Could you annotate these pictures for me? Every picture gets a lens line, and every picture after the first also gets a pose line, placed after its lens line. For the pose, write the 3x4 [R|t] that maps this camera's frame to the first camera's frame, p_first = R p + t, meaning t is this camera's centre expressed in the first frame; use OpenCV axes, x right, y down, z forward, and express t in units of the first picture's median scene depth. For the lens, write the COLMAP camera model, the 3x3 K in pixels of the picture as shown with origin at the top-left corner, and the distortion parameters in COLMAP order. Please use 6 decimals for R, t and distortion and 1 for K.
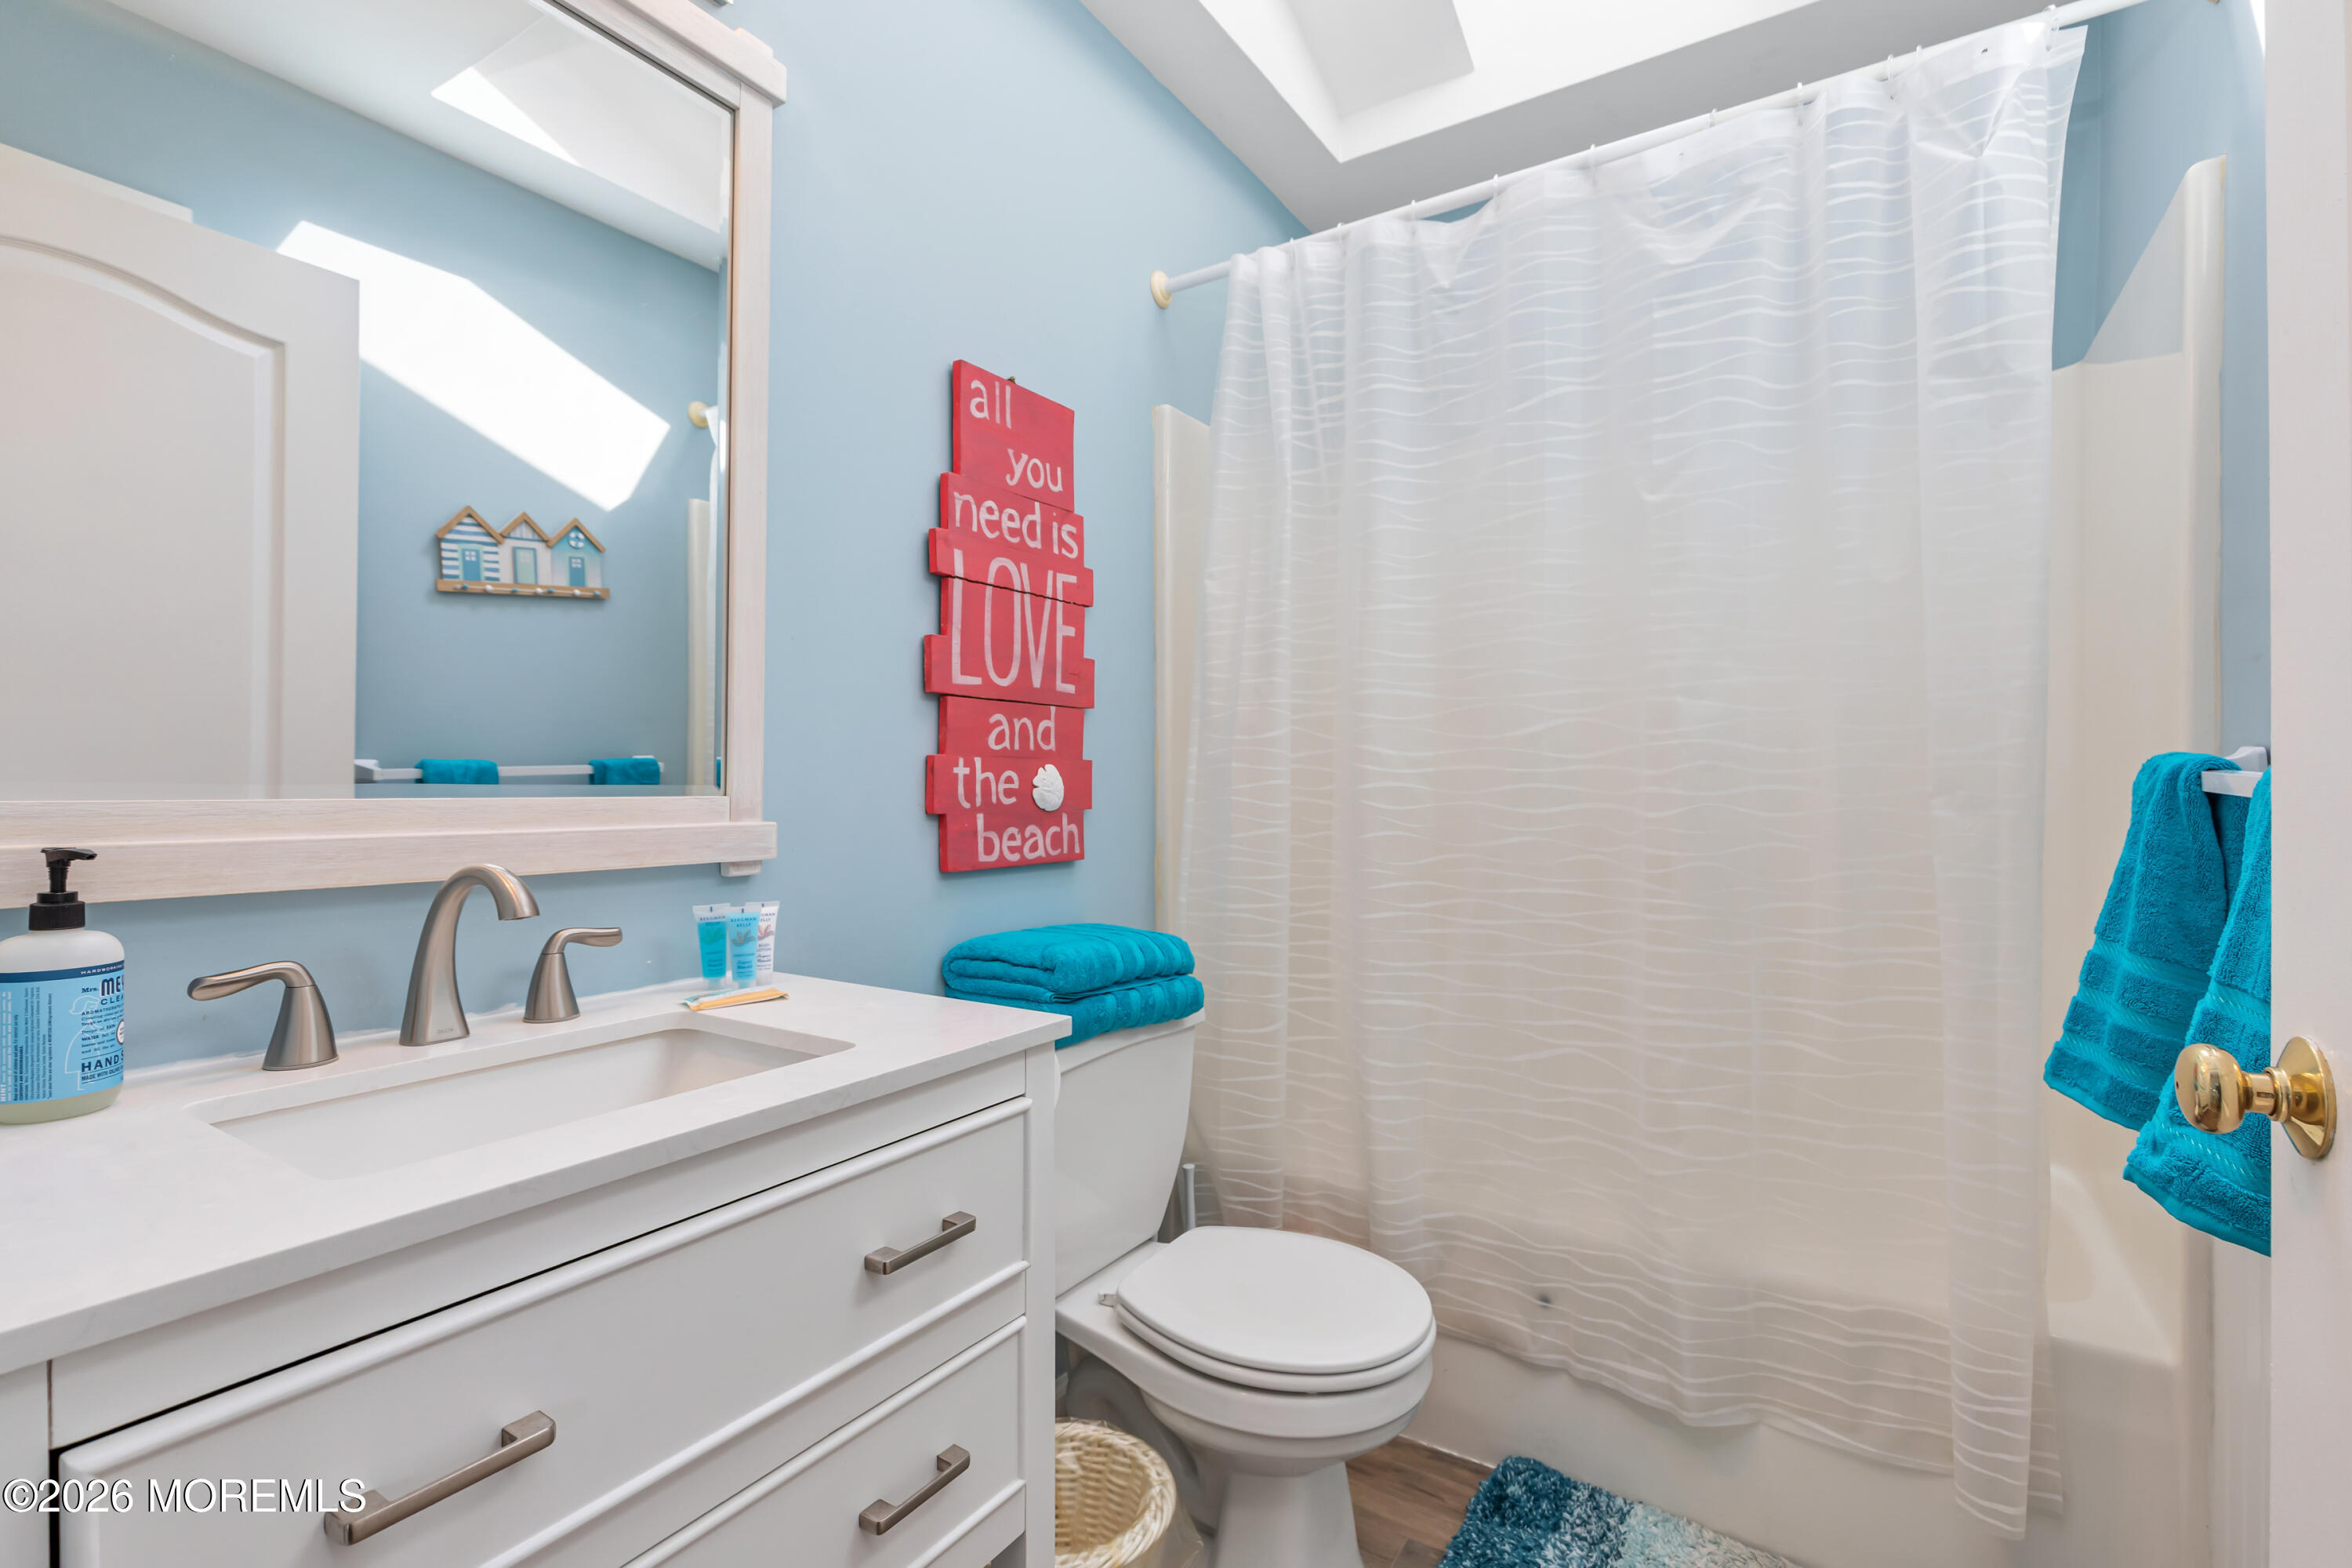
lens RADIAL K [[1075.0, 0, 1179.1], [0, 1075.0, 782.2], [0, 0, 1]] dist [-0.002621, -0.000699]
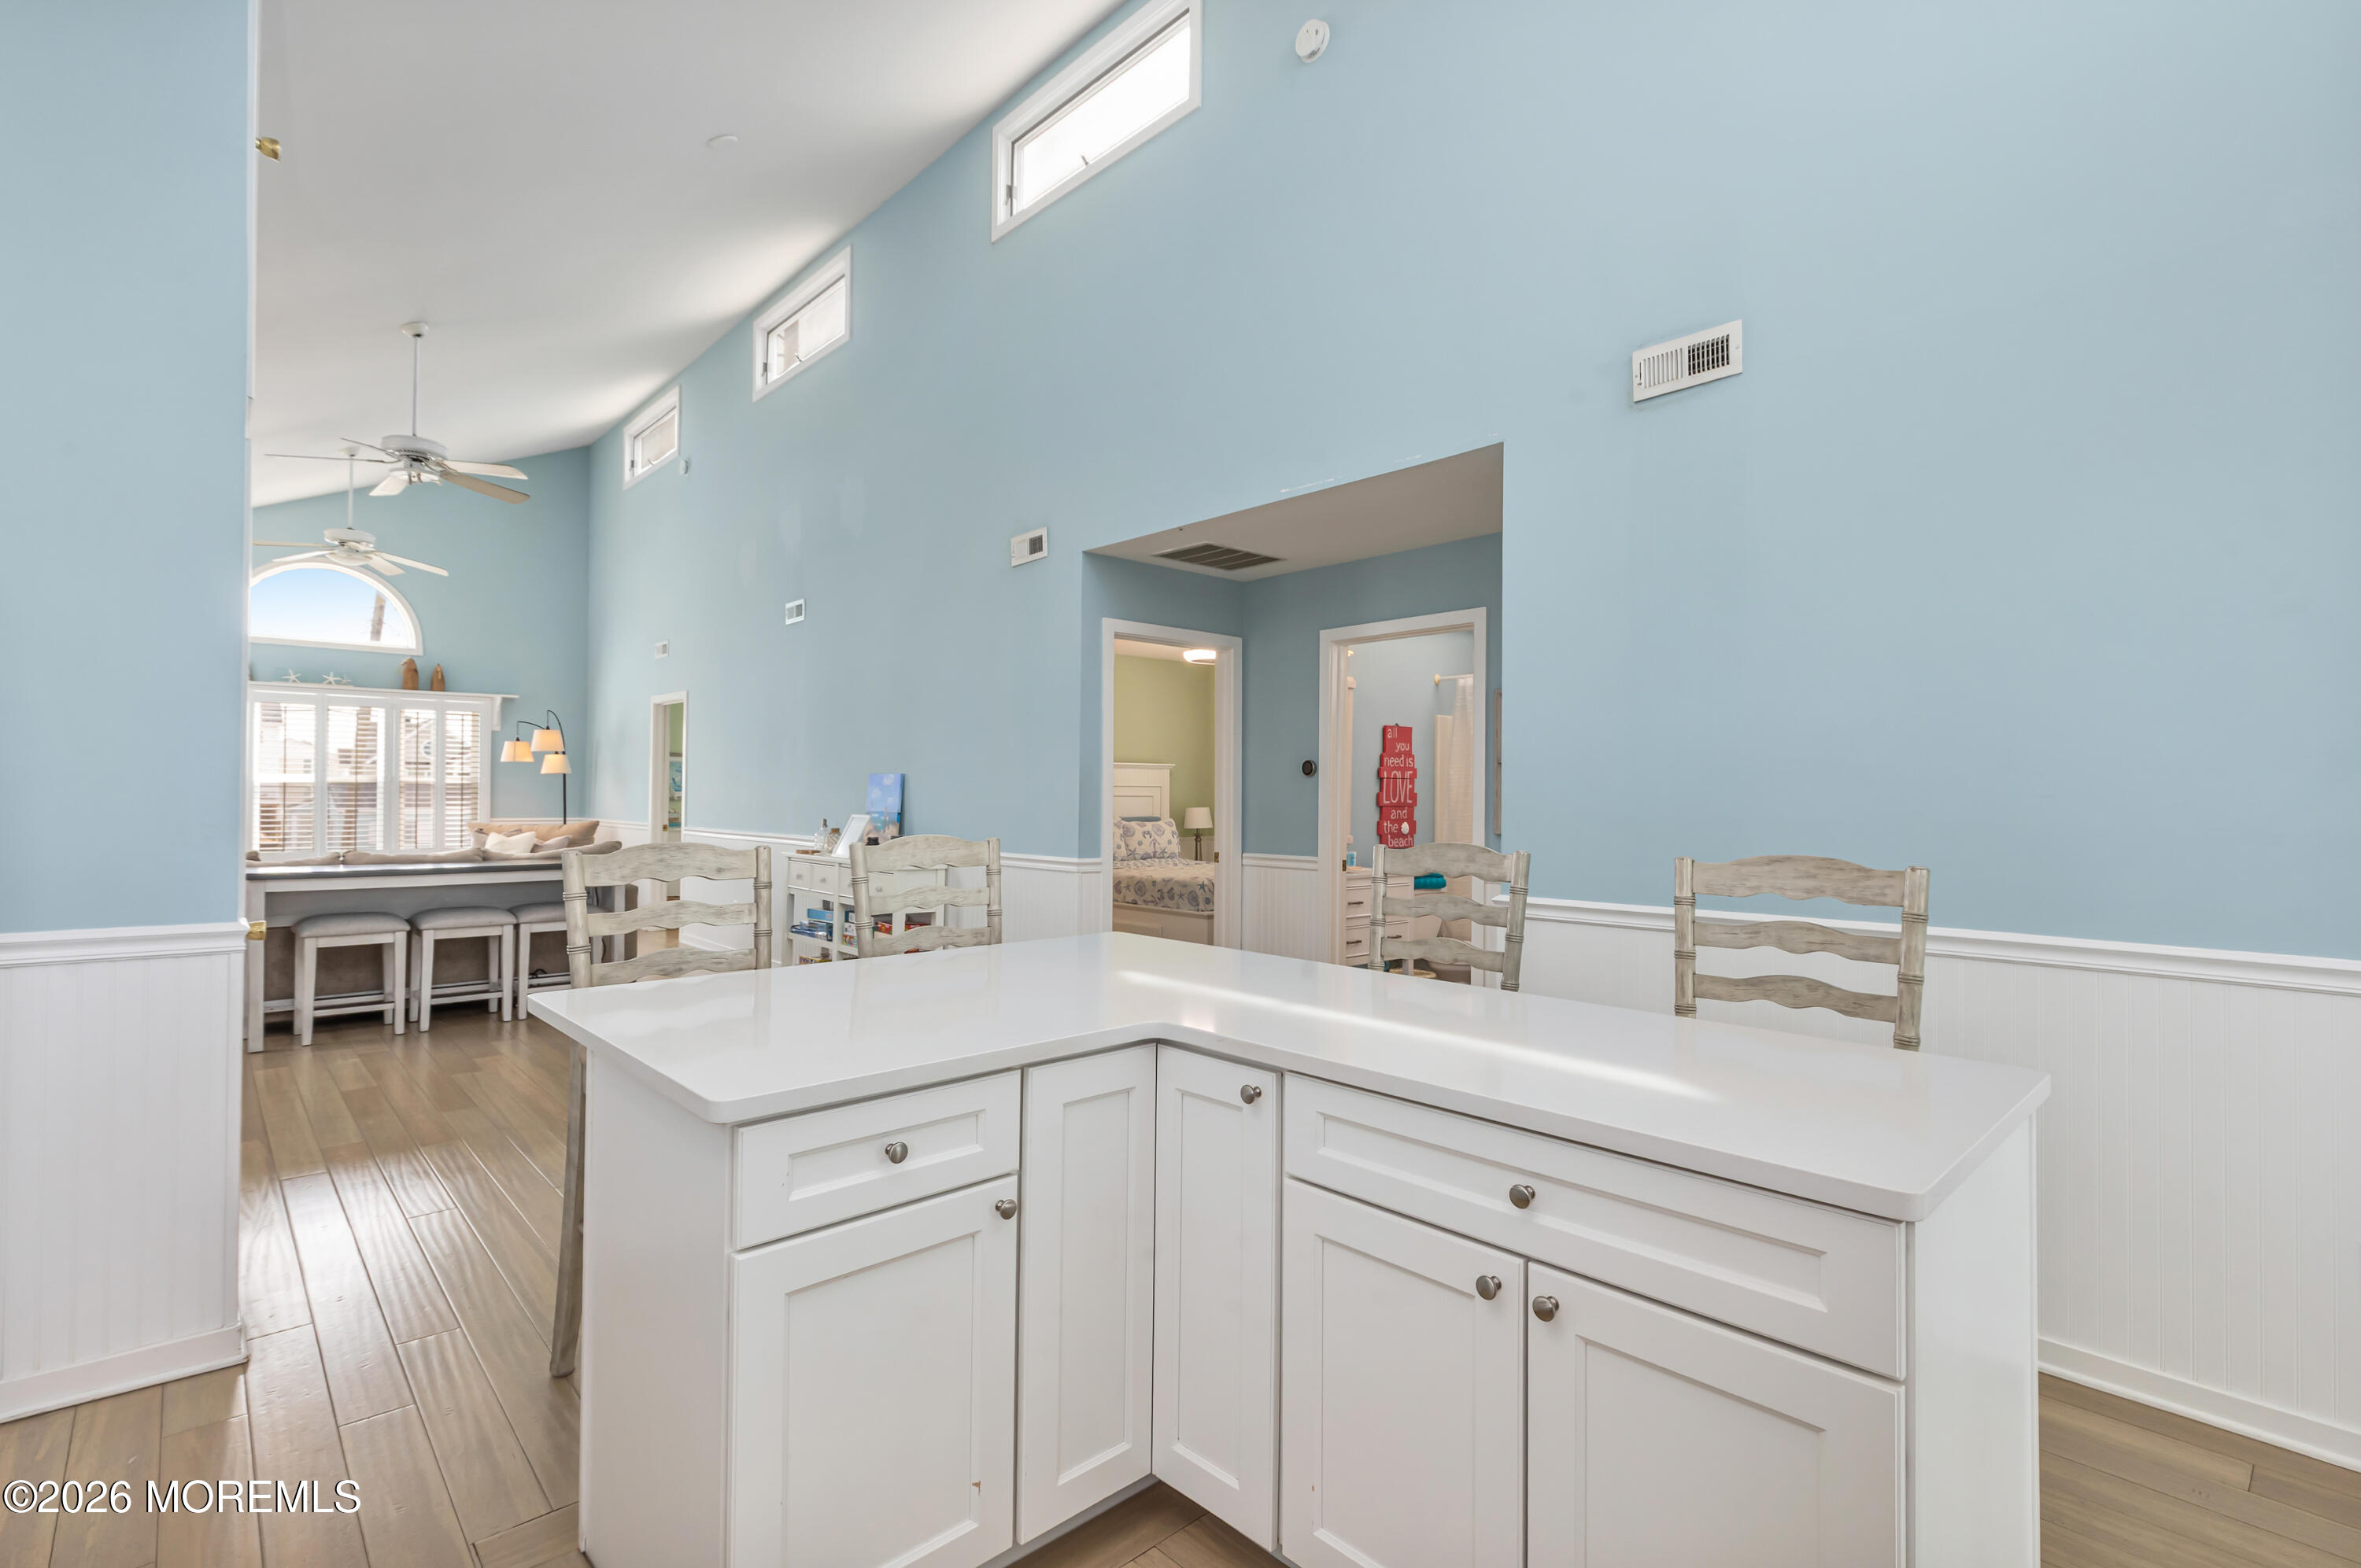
lens RADIAL K [[1078.9, 0, 1183.6], [0, 1078.9, 782.2], [0, 0, 1]] dist [-0.002621, -0.000699]
pose [[0.964713, 0.007305, -0.263201, 0.130282], [-0.008194, 0.999964, -0.002278, -0.146145], [0.263175, 0.004354, 0.964738, -2.974910]]
